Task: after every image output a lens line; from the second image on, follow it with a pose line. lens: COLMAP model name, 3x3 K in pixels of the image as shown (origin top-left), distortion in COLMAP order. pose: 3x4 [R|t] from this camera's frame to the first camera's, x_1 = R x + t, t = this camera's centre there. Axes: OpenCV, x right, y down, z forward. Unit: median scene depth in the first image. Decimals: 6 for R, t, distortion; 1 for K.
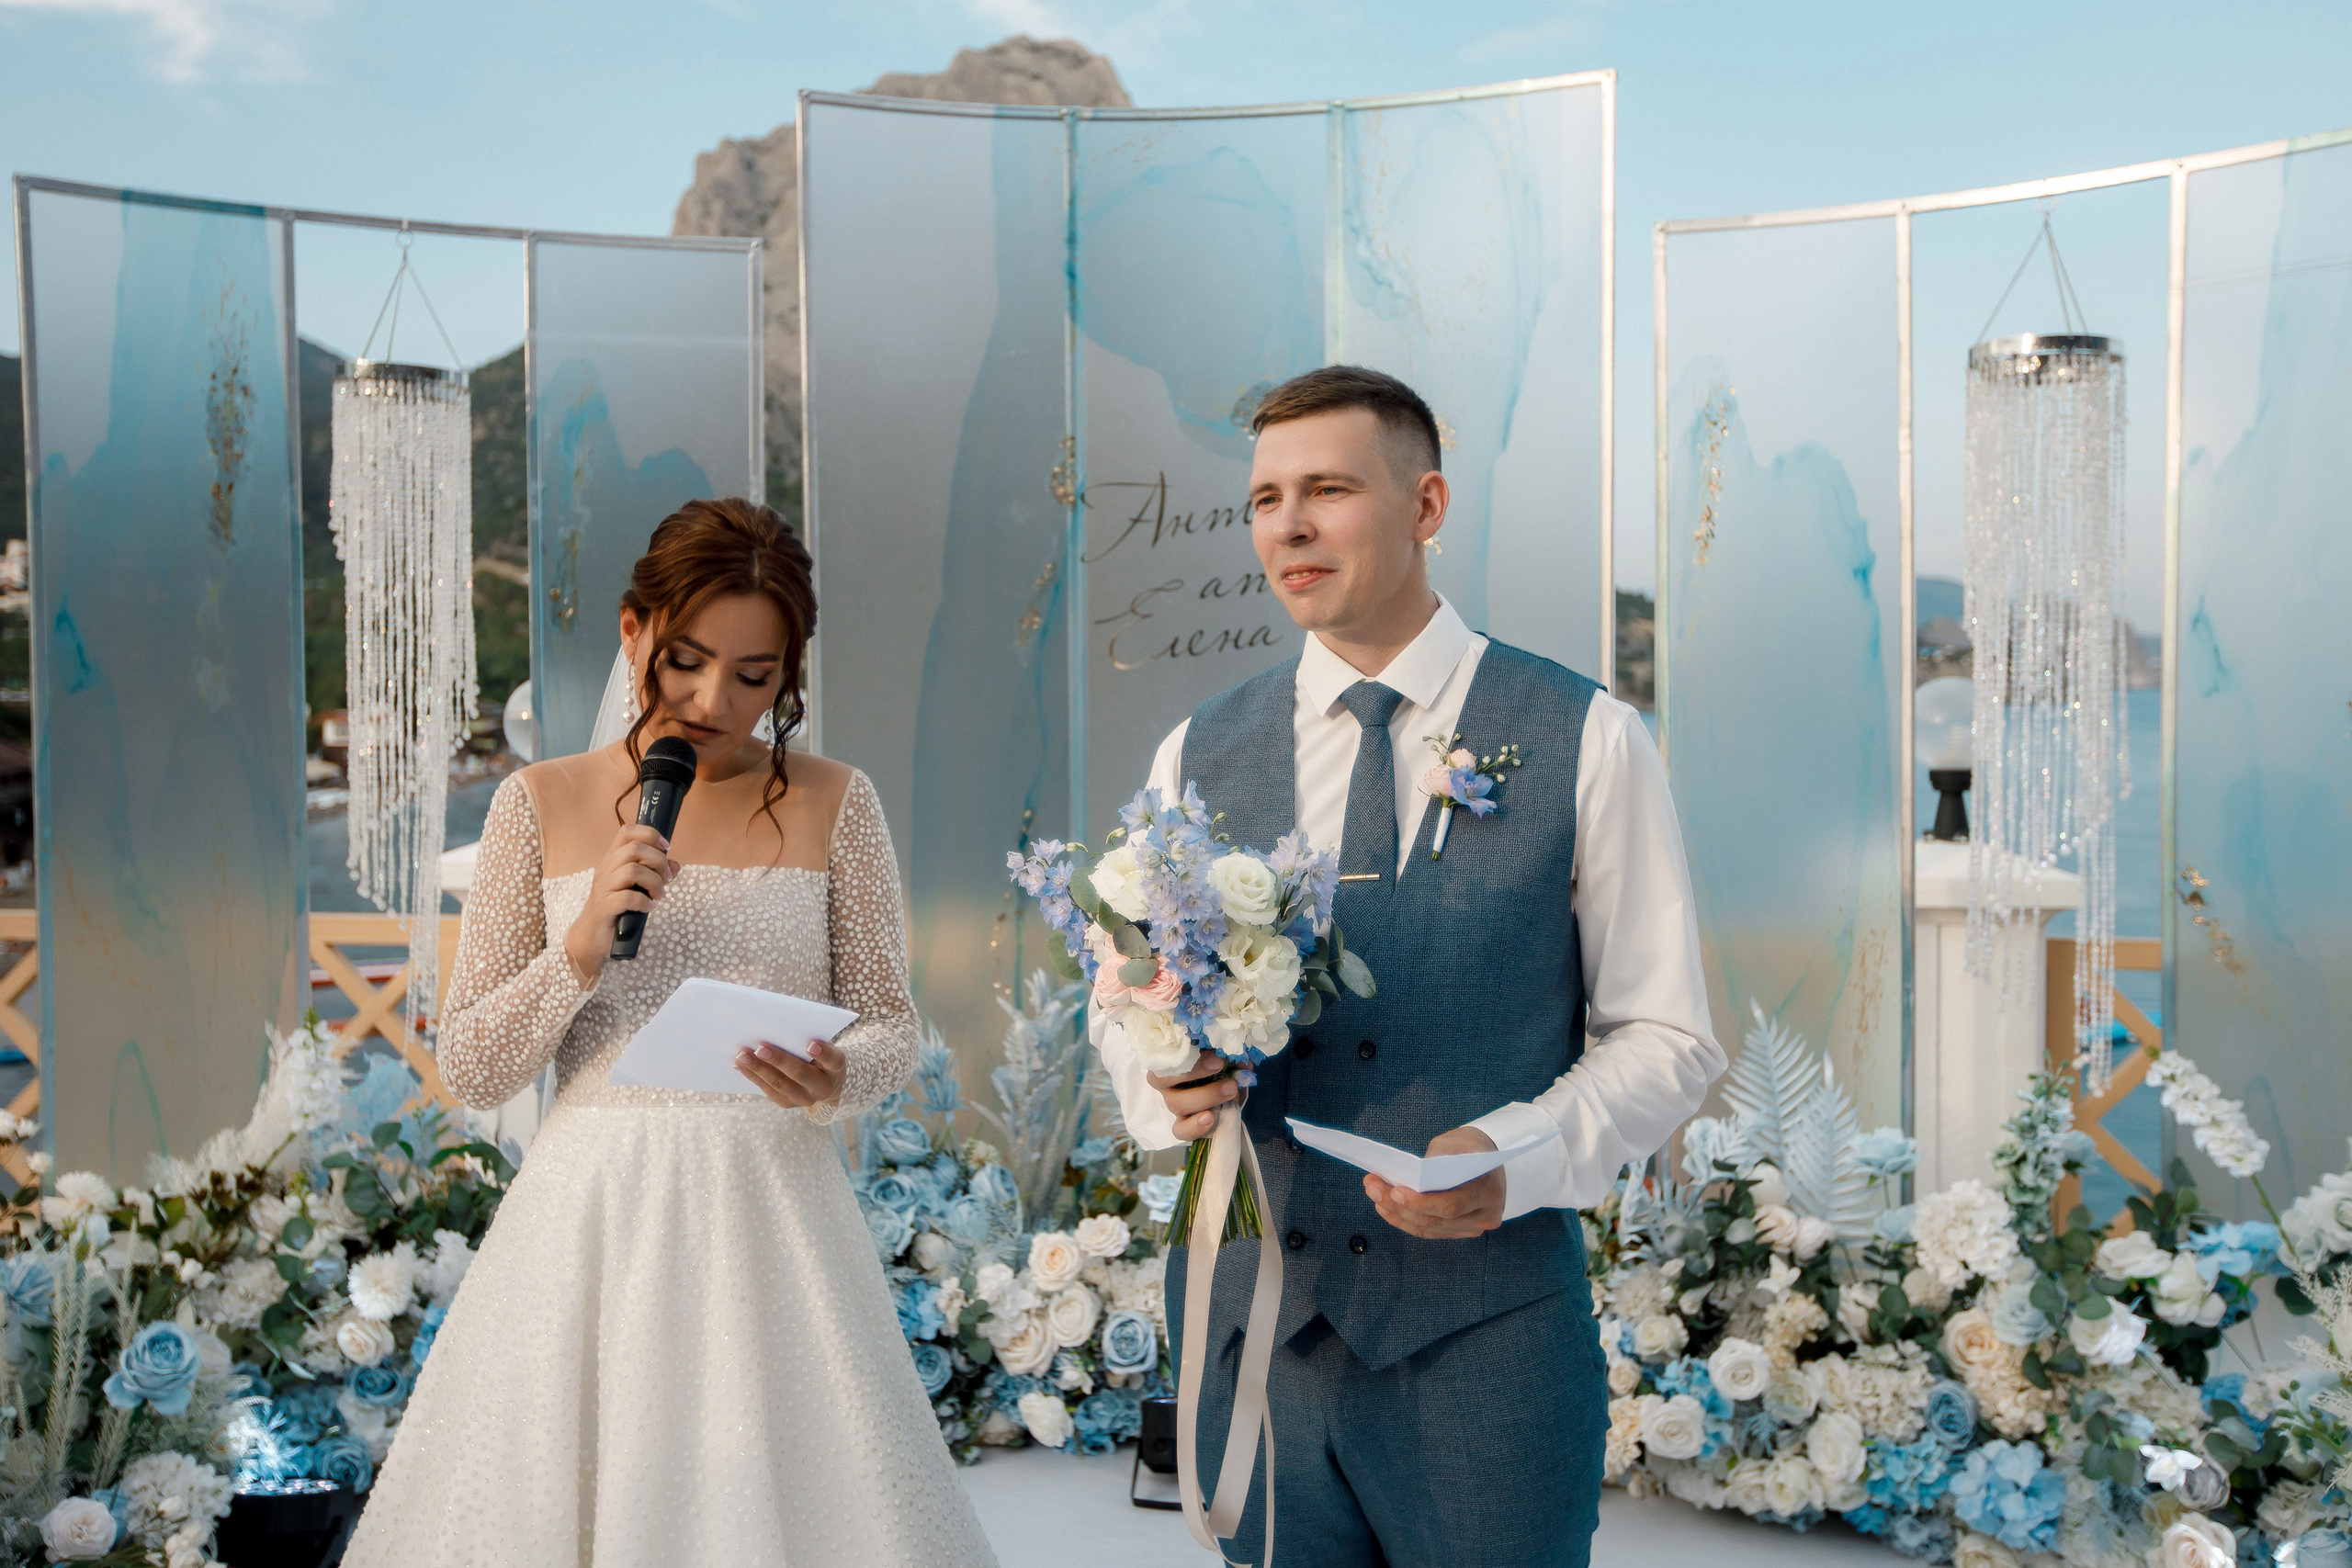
lens RADIAL K [[2102.6, 0, 1136.6], [0, 2102.6, 732.6], [0, 0, 1]] dist [0.005911, 0.091253]
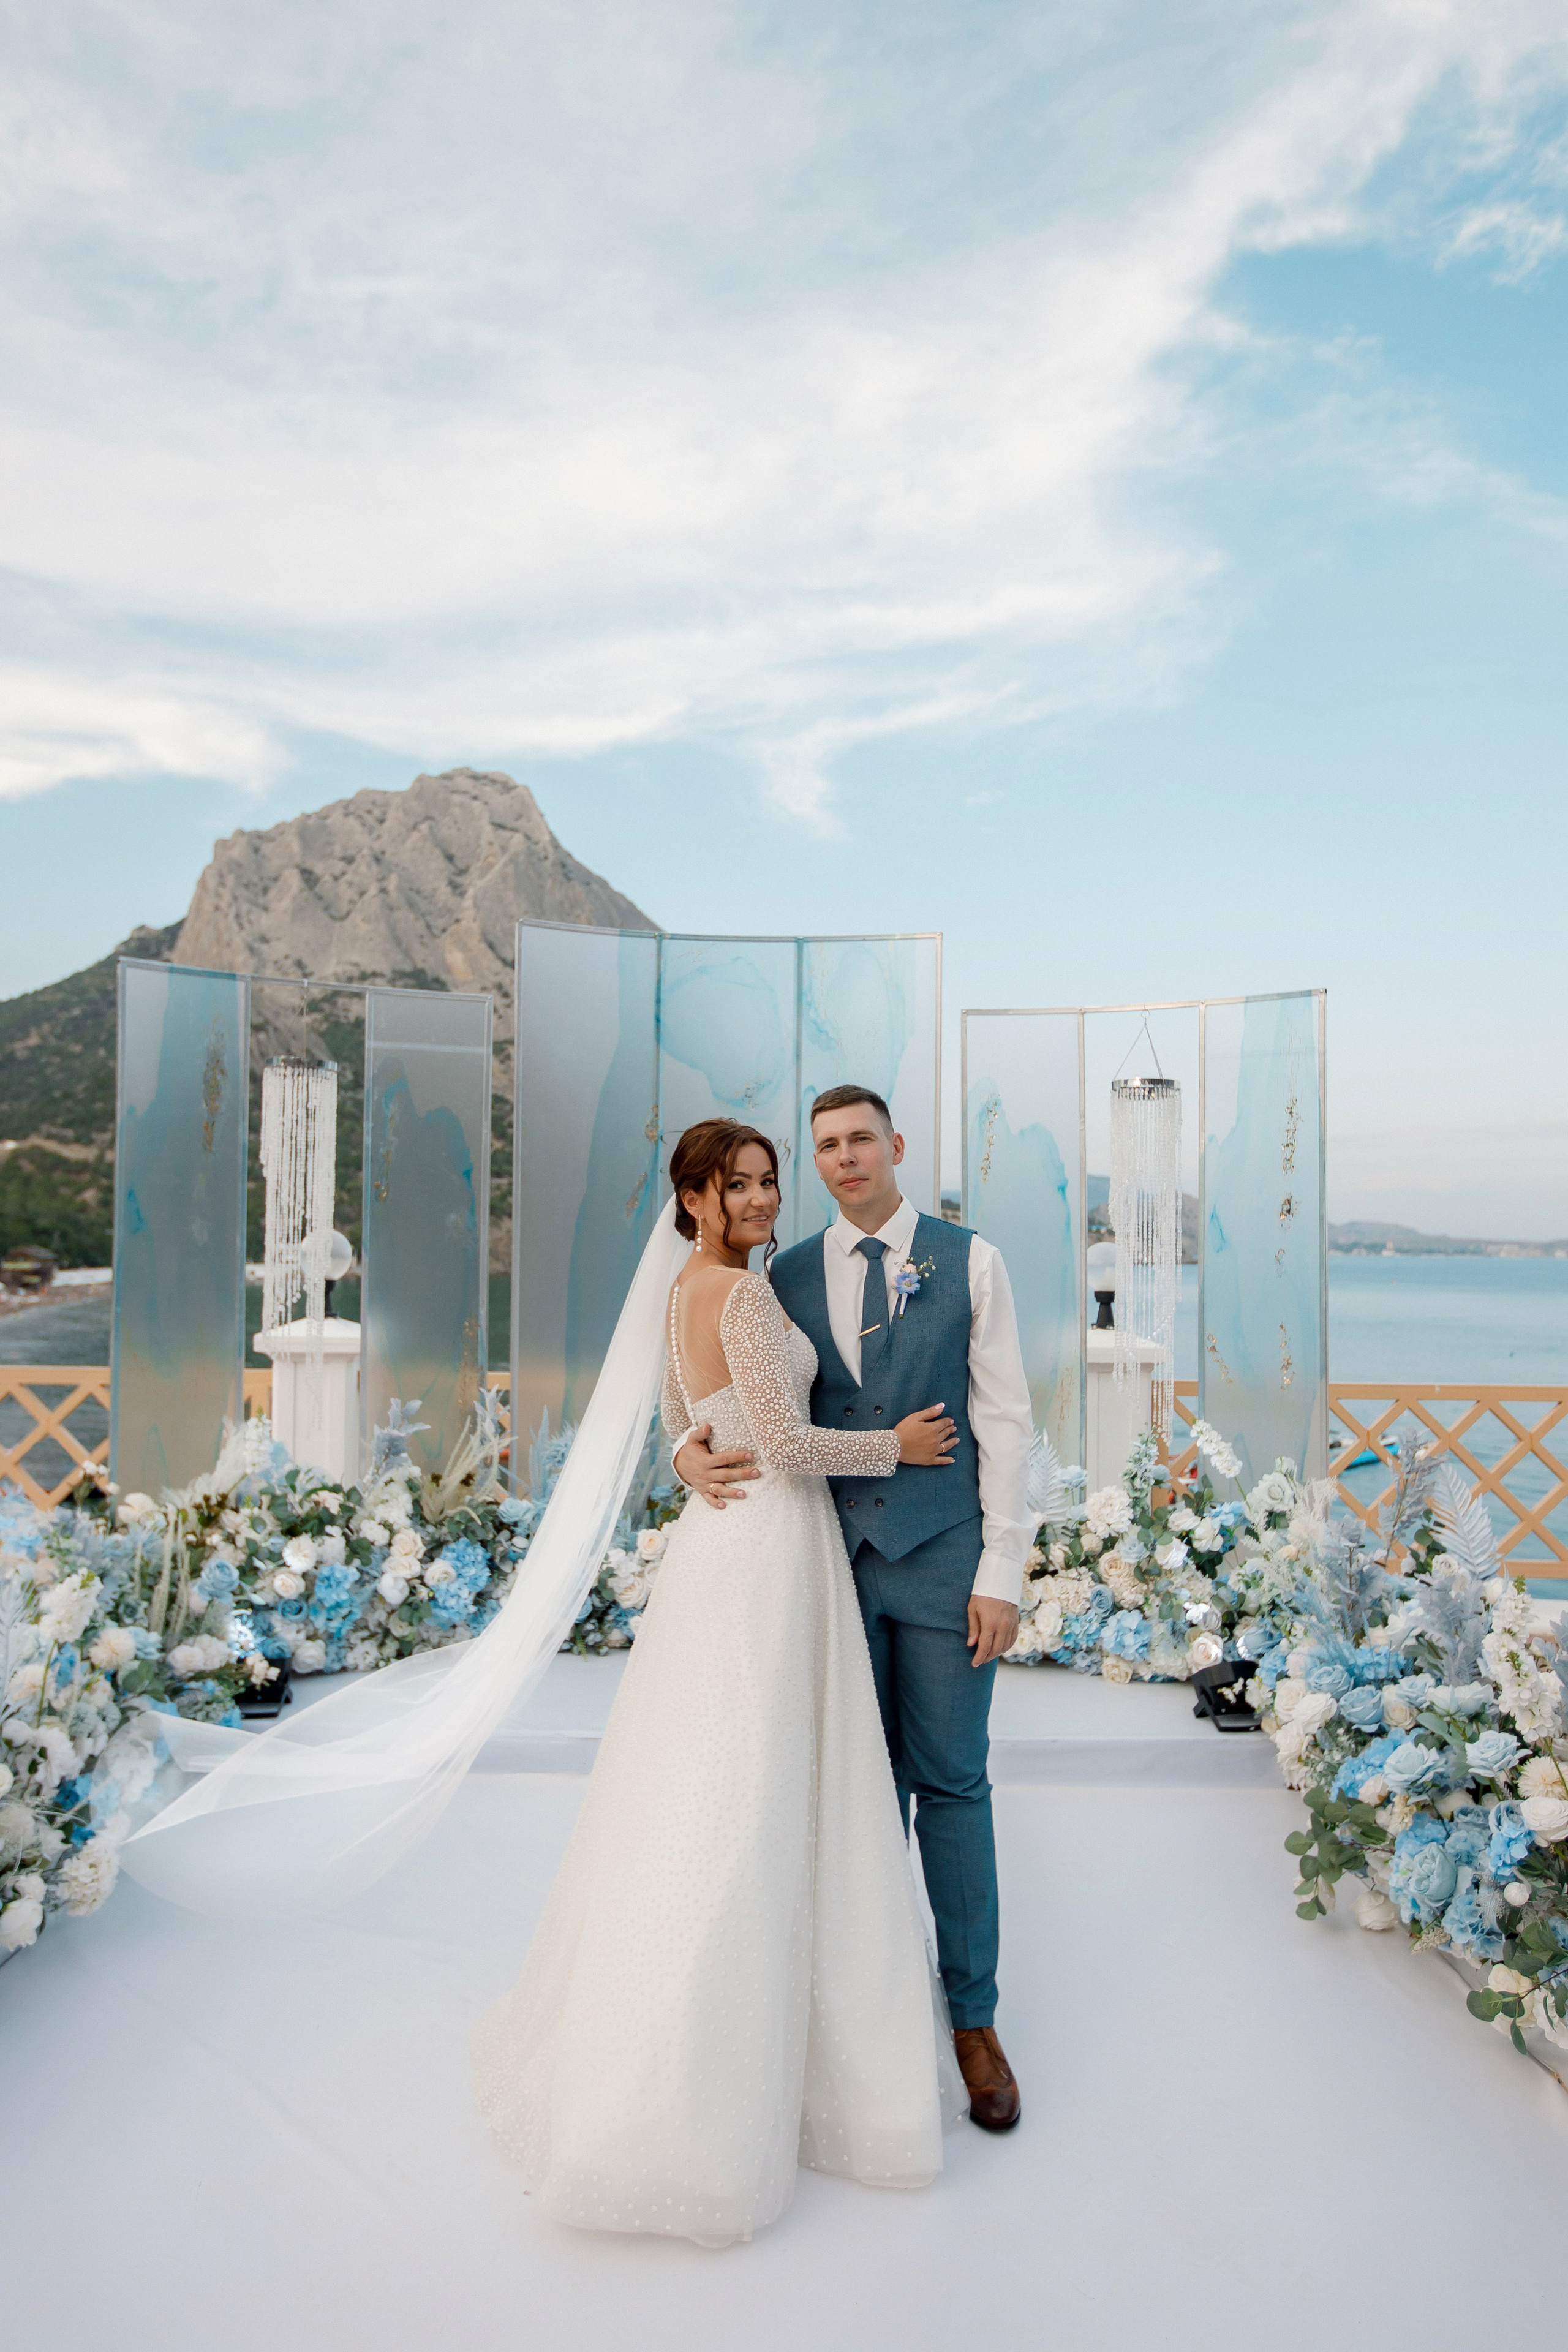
lens RADIAL K [[1532.3, 0, 794.1], [0, 1532.3, 1183.2], [0, 0, 1]] dist [-0.023802, 0.001278]
pose [[0.986271, 0.021409, 0.163741, -0.156075], [-0.011234, 0.997962, -0.062819, 0.014542], [-0.164752, 0.060117, 0.984501, -0.420881]]
